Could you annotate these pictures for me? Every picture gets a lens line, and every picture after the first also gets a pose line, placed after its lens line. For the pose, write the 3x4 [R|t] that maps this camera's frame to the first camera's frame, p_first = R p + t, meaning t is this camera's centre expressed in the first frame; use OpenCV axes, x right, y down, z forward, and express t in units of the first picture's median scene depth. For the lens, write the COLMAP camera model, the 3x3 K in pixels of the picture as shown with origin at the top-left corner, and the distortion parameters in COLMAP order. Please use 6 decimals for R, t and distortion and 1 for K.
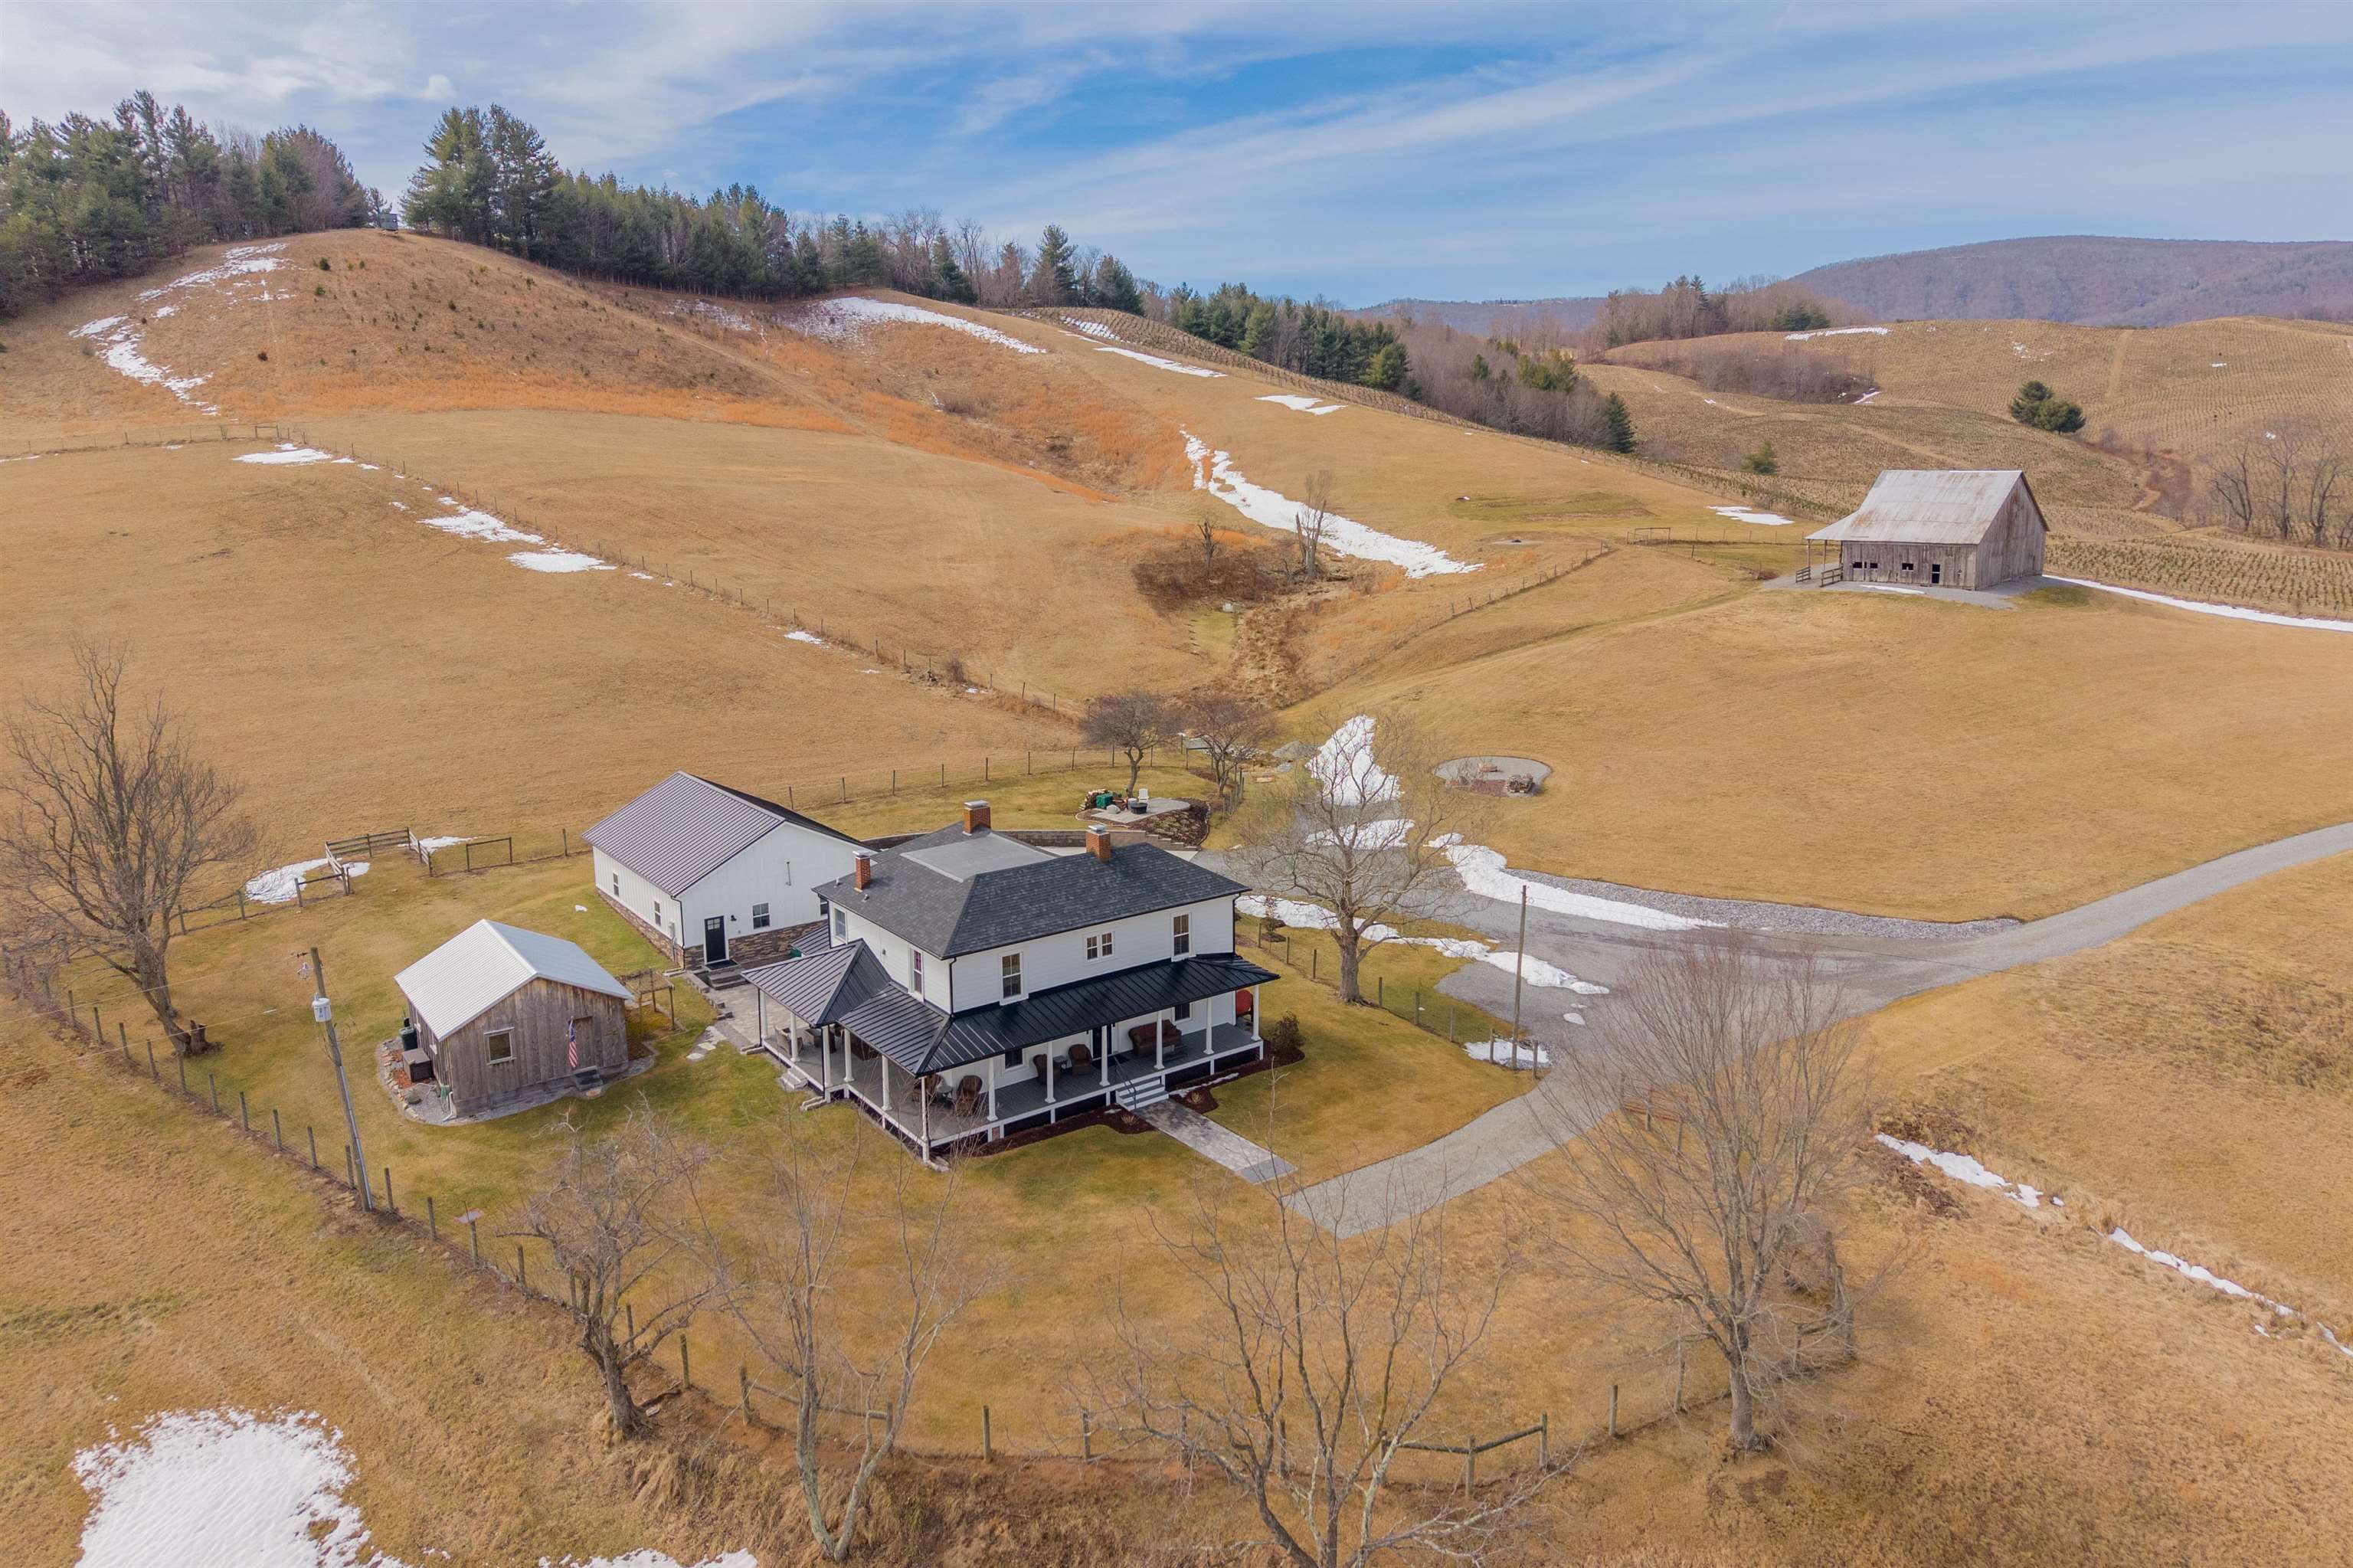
lens RADIAL K [[1542.9, 0, 1197.1], [0, 1542.9, 778.8], [0, 0, 1]] dist [0.039148, -0.060352]
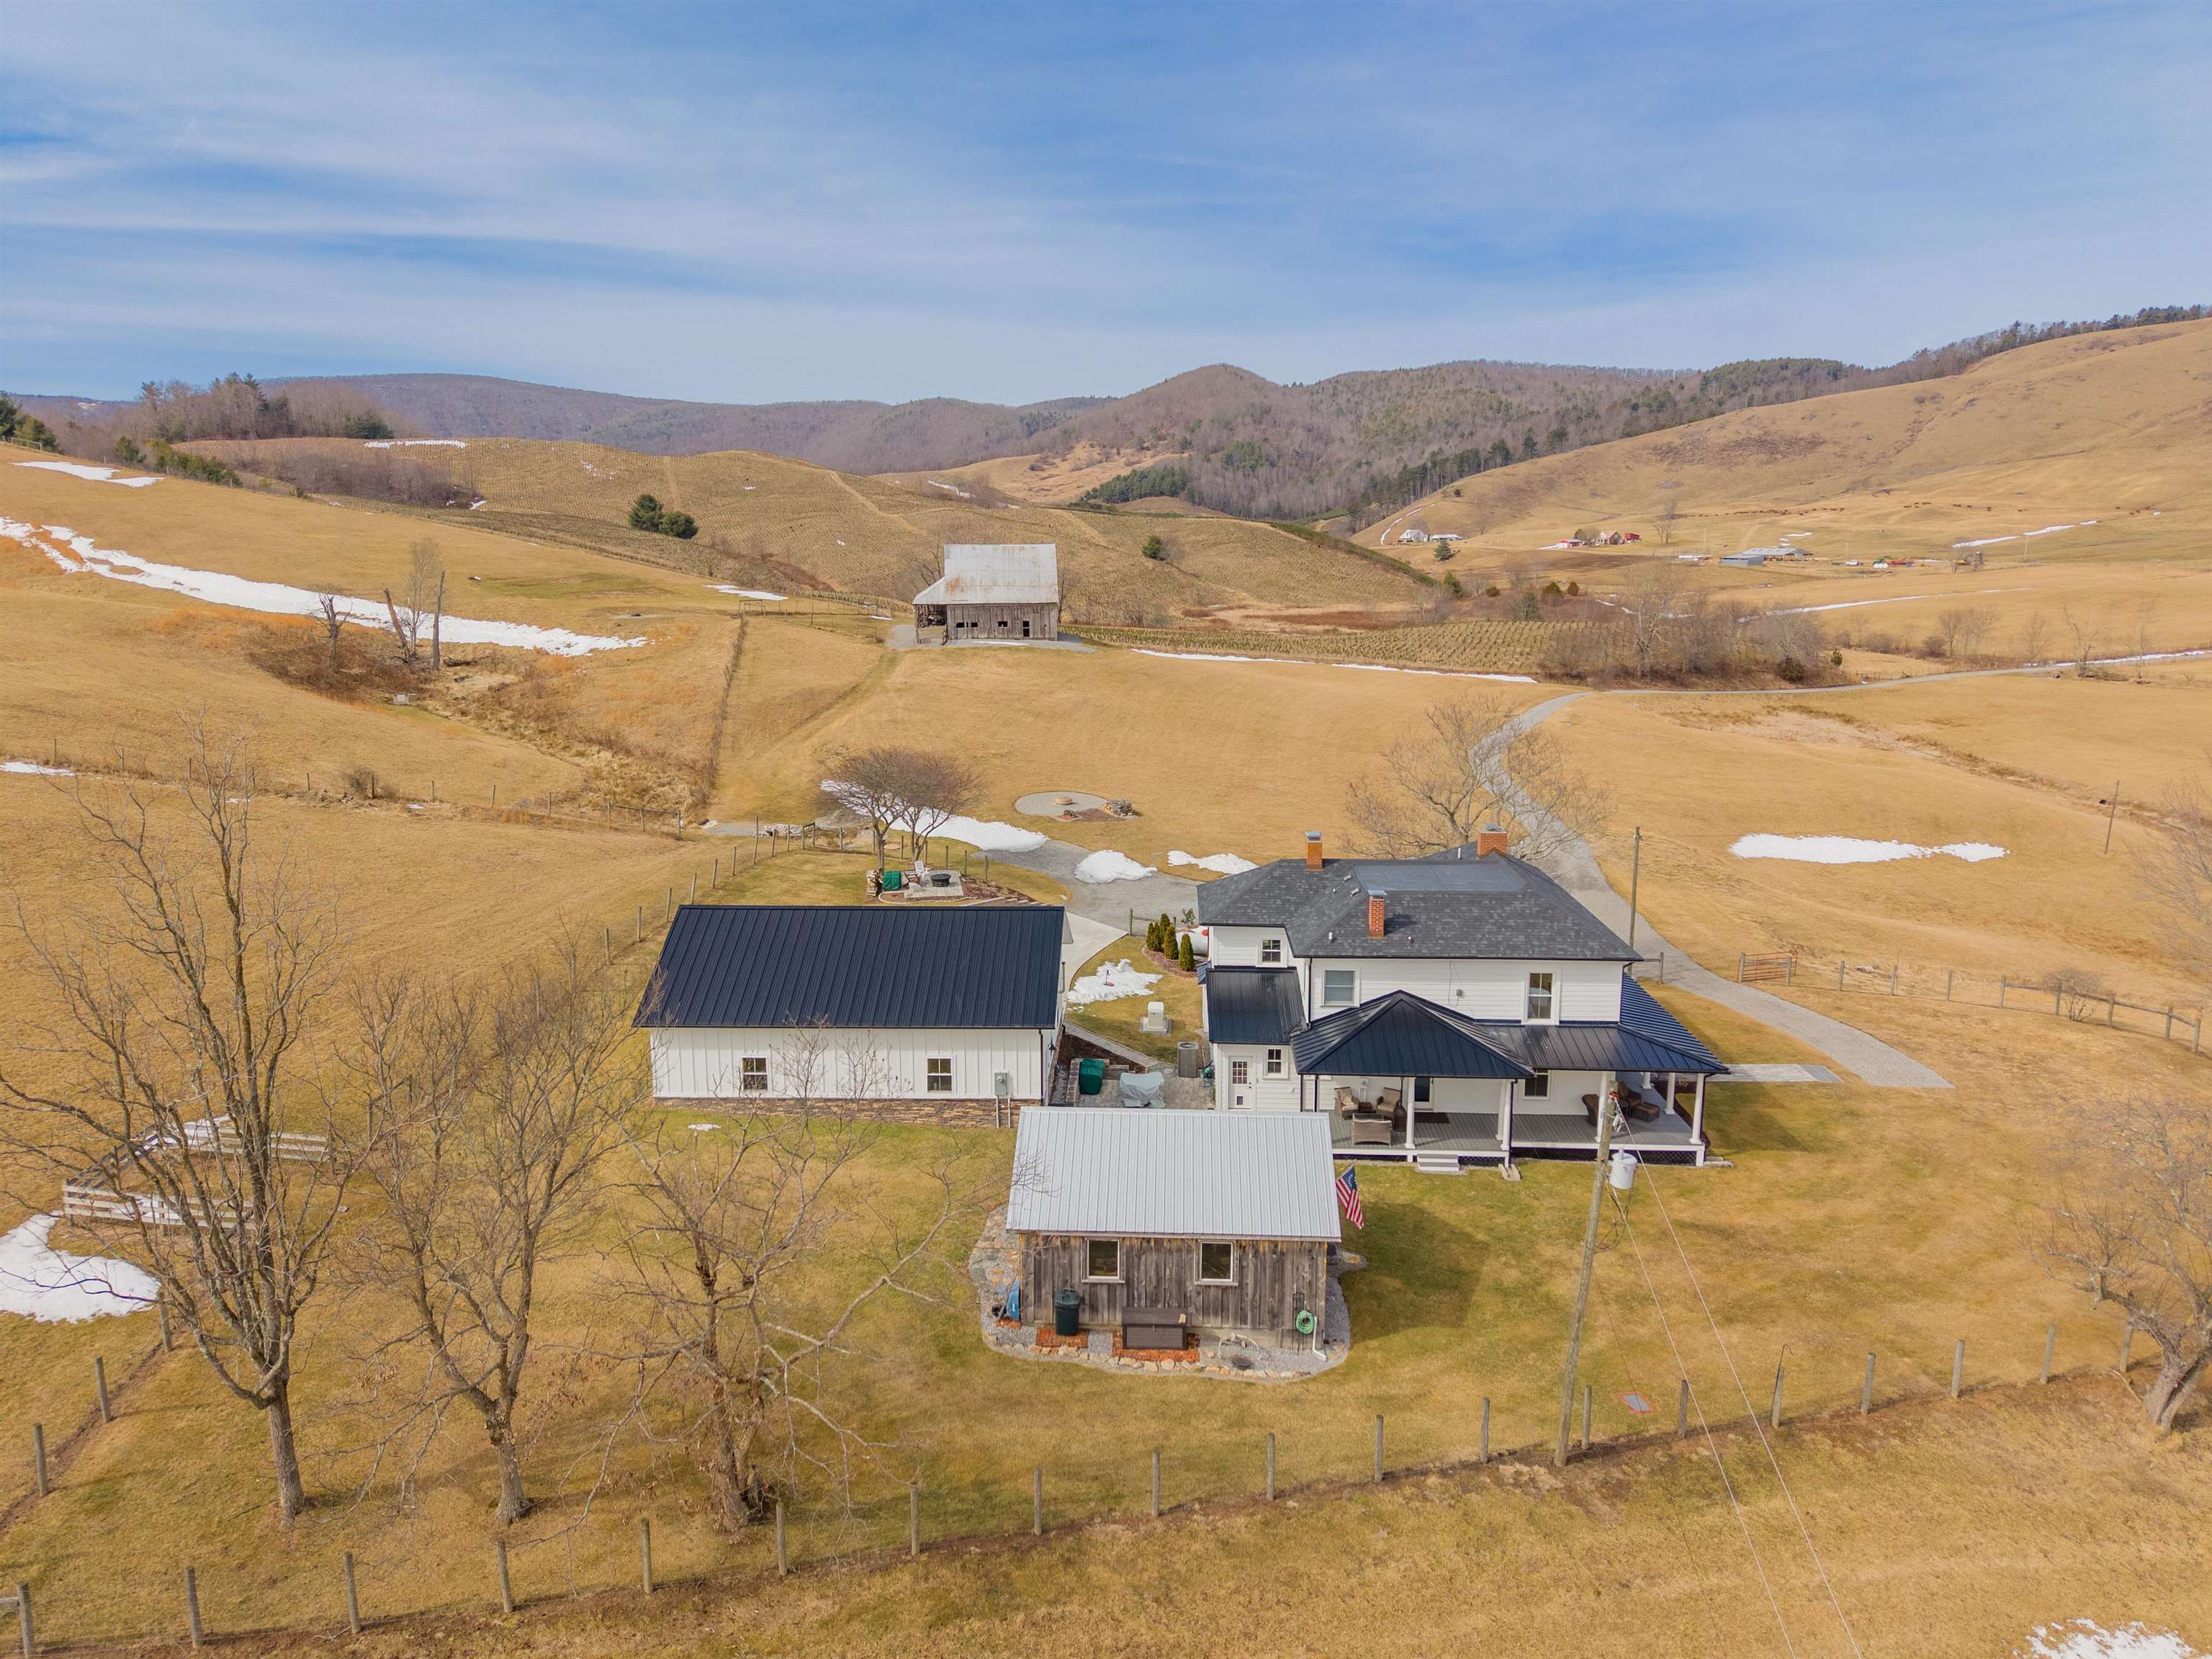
lens RADIAL K [[1444.6, 0, 1106.0], [0, 1444.6, 829.5], [0, 0, 1]] dist [0.039254, -0.066528]
pose [[0.635376, -0.139207, 0.759552, -0.286982], [0.160344, 0.985962, 0.046572, -0.015658], [-0.755373, 0.092199, 0.648777, 0.183556]]
